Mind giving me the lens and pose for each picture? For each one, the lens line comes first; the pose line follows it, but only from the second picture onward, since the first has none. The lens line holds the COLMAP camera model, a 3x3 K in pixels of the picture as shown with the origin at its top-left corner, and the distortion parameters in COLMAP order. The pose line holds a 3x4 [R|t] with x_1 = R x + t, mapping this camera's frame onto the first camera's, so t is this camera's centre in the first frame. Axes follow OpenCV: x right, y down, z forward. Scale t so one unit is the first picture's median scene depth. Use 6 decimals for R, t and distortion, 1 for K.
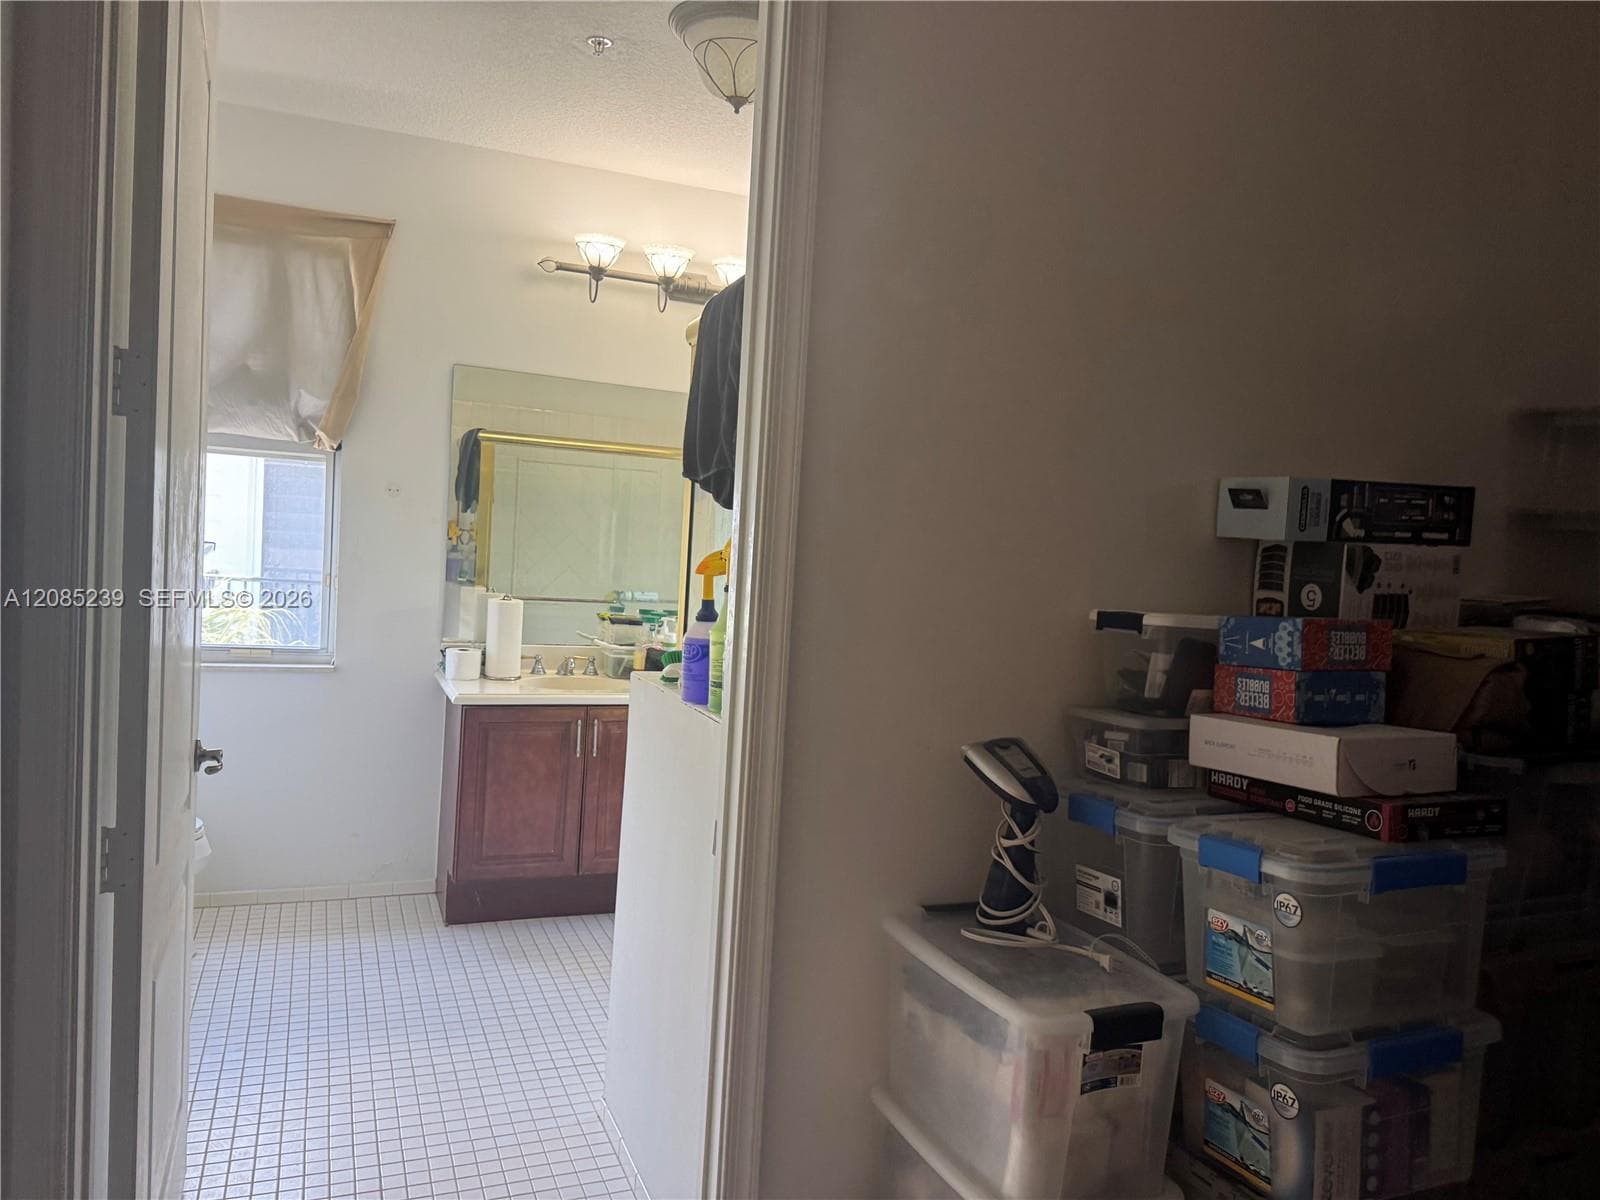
lens RADIAL K [[1130.1, 0, 805.7], [0, 1130.1, 606.5], [0, 0, 1]] dist [0.073785, -0.103725]
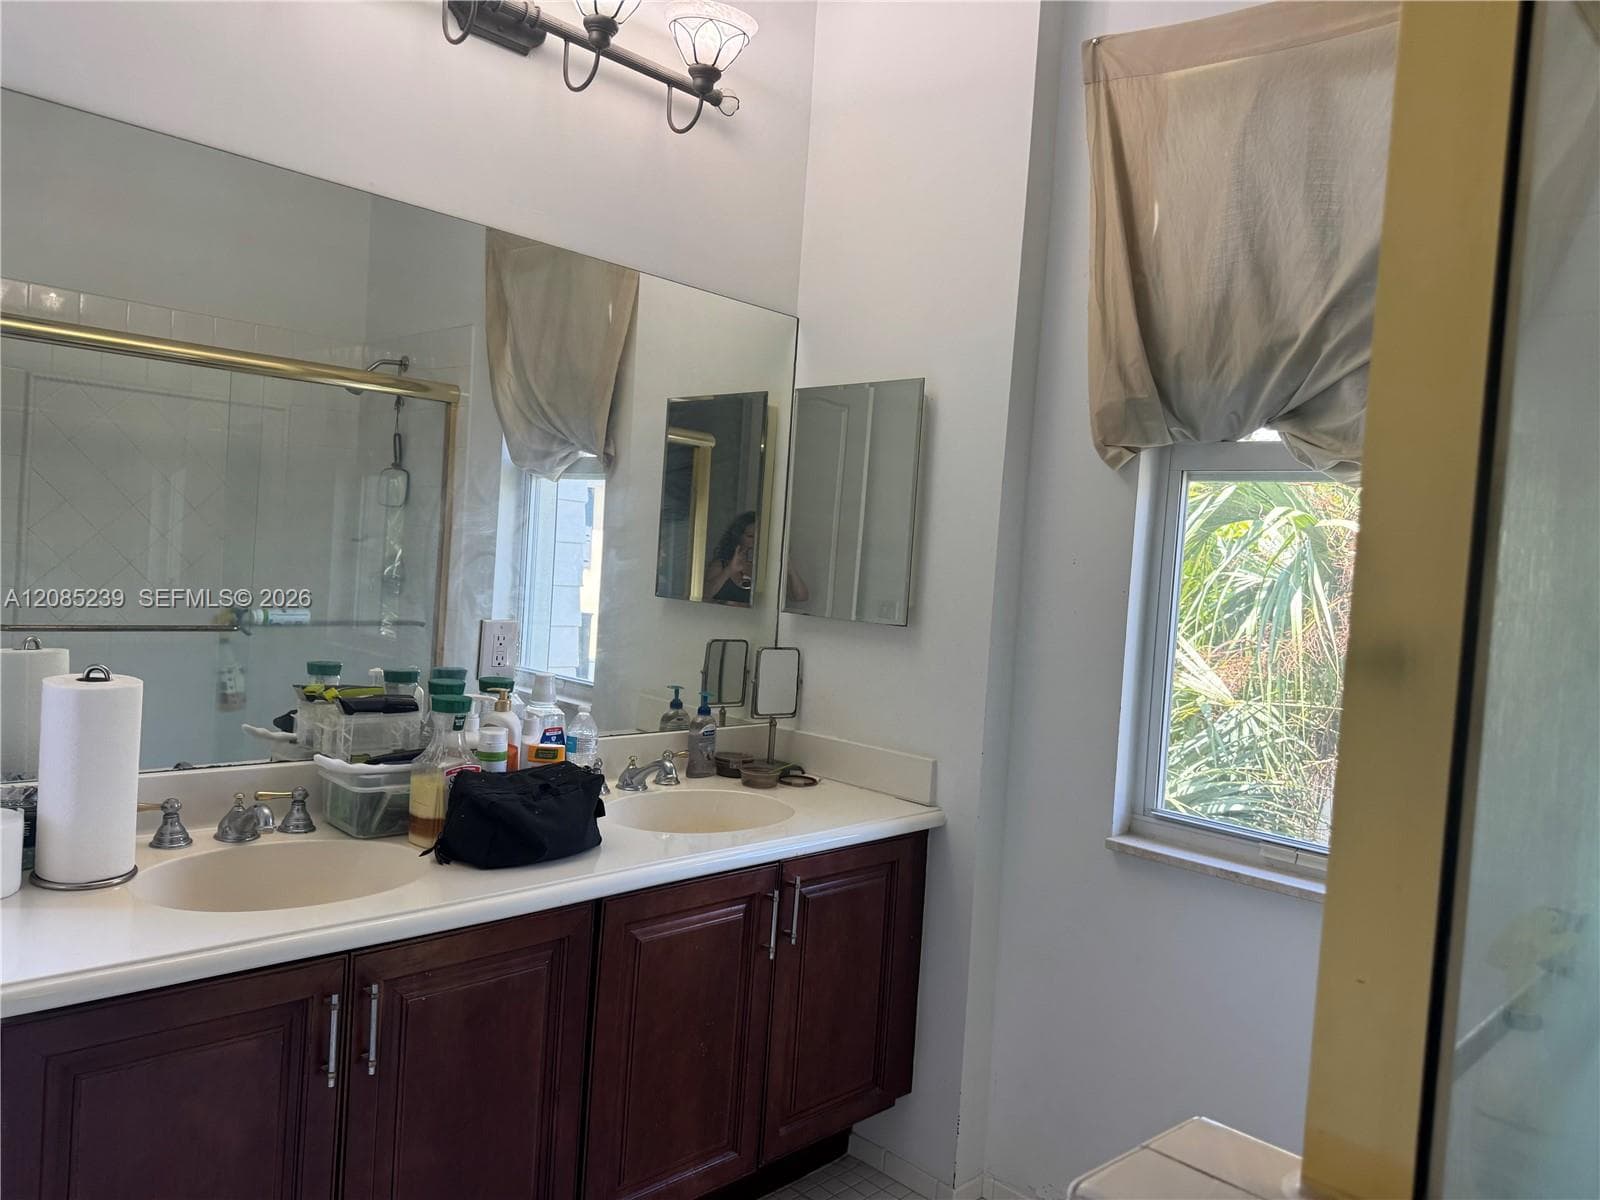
lens RADIAL K [[1134.5, 0, 802.6], [0, 1134.5, 589.6], [0, 0, 1]] dist [0.068602, -0.109340]
pose [[0.927003, -0.007446, 0.374979, -0.182153], [0.006825, 0.999972, 0.002984, -0.036285], [-0.374991, -0.000207, 0.927028, 0.529794]]
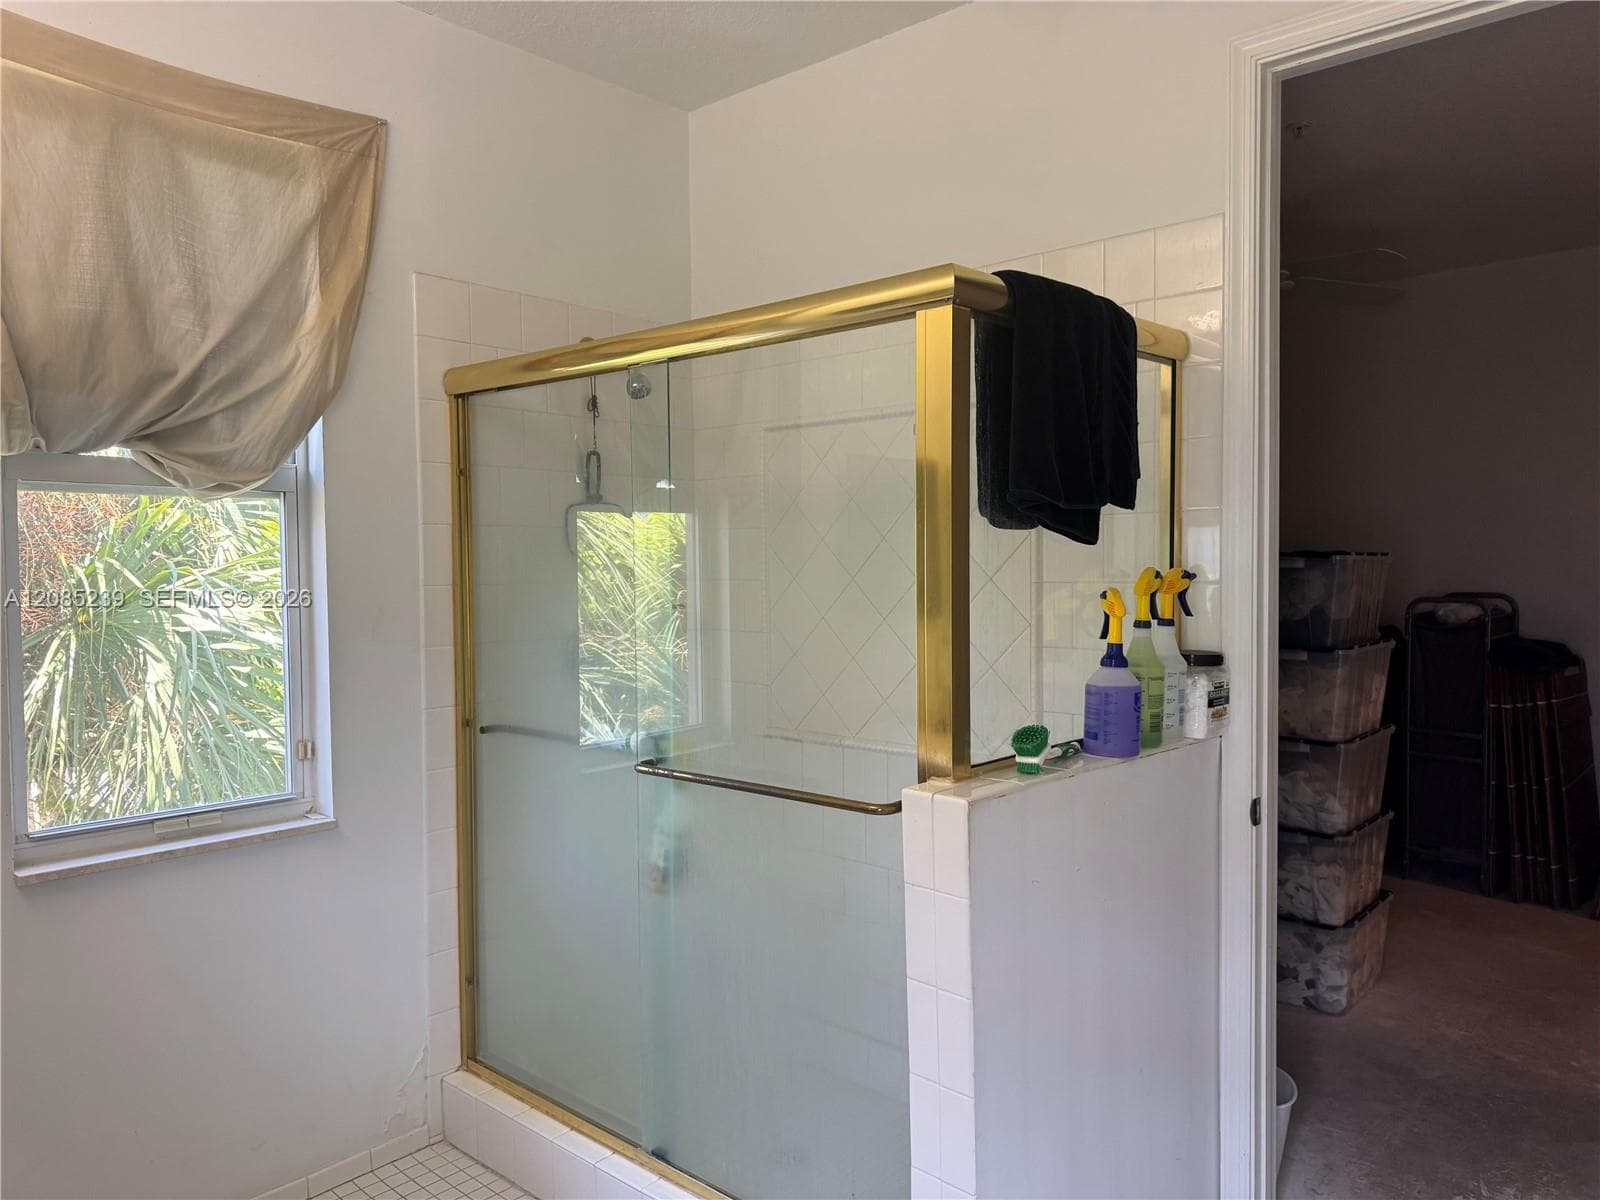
lens RADIAL K [[1130.1, 0, 805.7], [0, 1130.1, 606.5], [0, 0, 1]] dist [0.073785, -0.103725]
pose [[-0.429416, -0.092618, 0.898345, -0.453523], [0.028730, 0.992823, 0.116092, -0.085645], [-0.902650, 0.075661, -0.423673, 0.885743]]
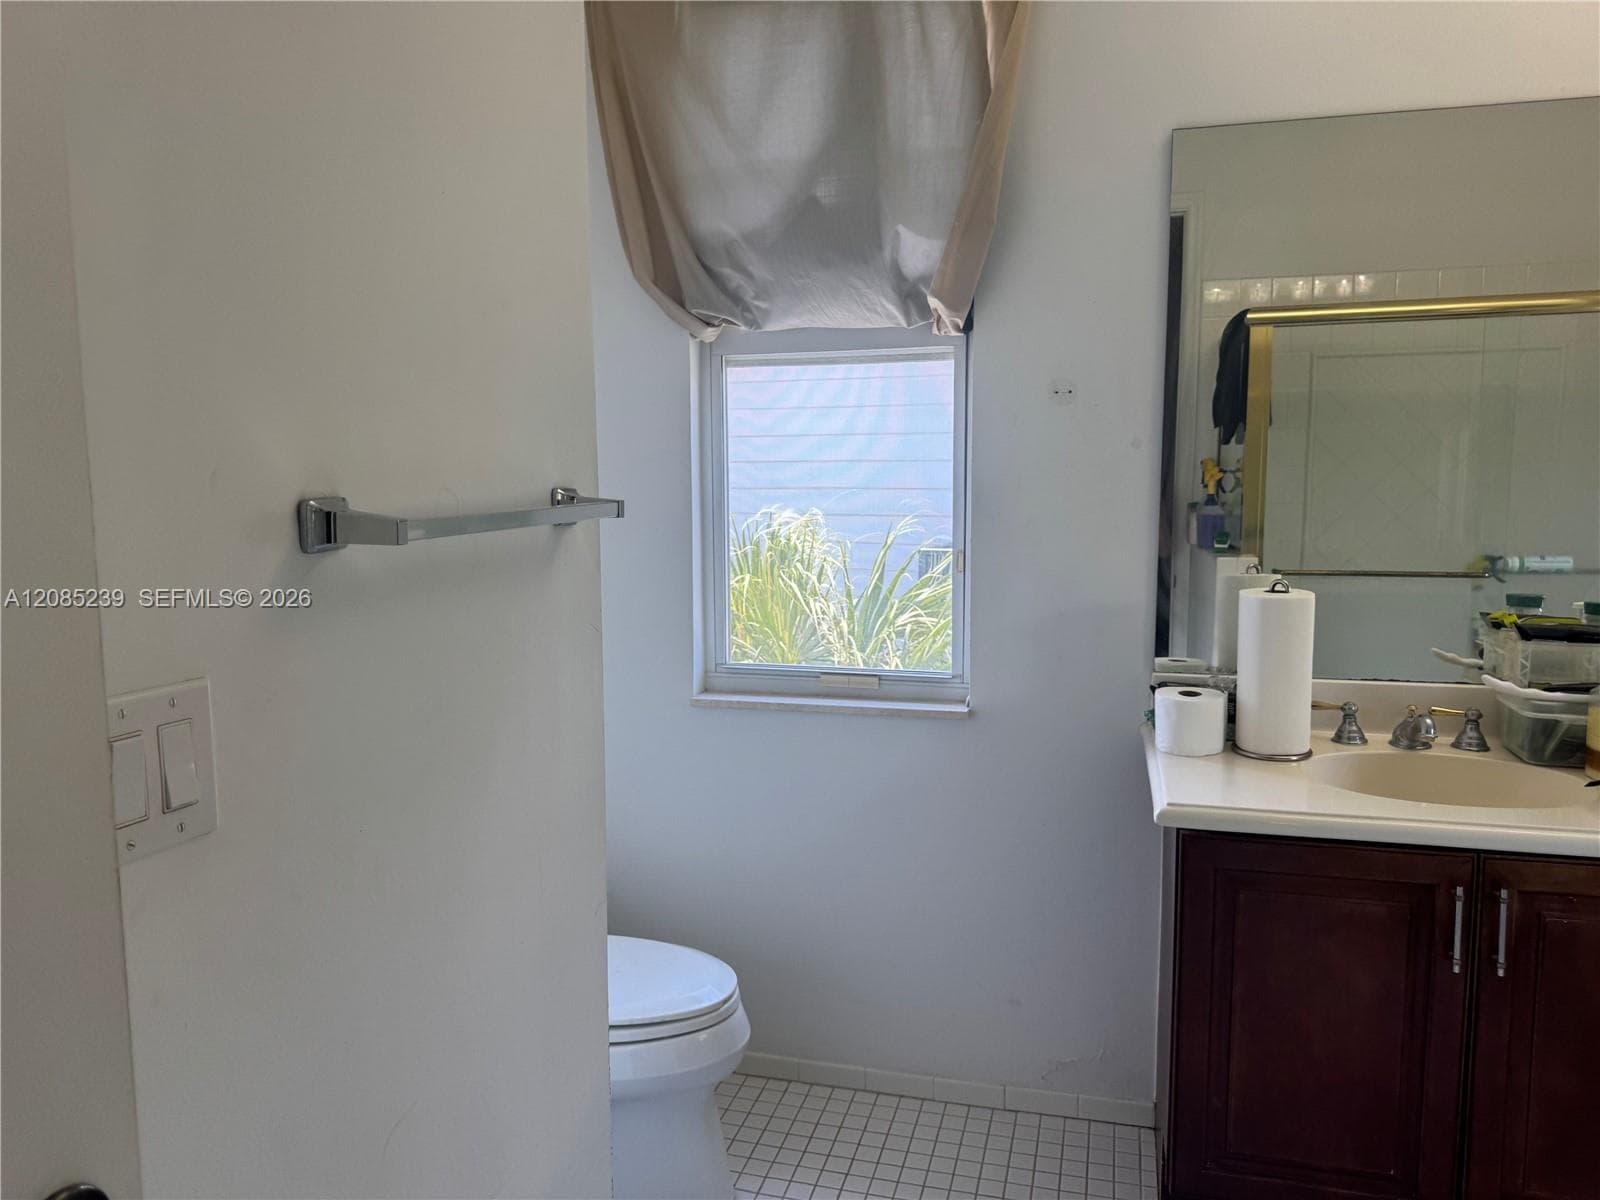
lens RADIAL K [[1130.1, 0, 805.7], [0, 1130.1, 606.5], [0, 0, 1]] dist [0.073785, -0.103725]
pose [[0.783040, 0.002196, -0.621968, -0.117316], [0.019002, 0.999442, 0.027452, -0.016532], [0.621681, -0.033315, 0.782561, 0.488503]]
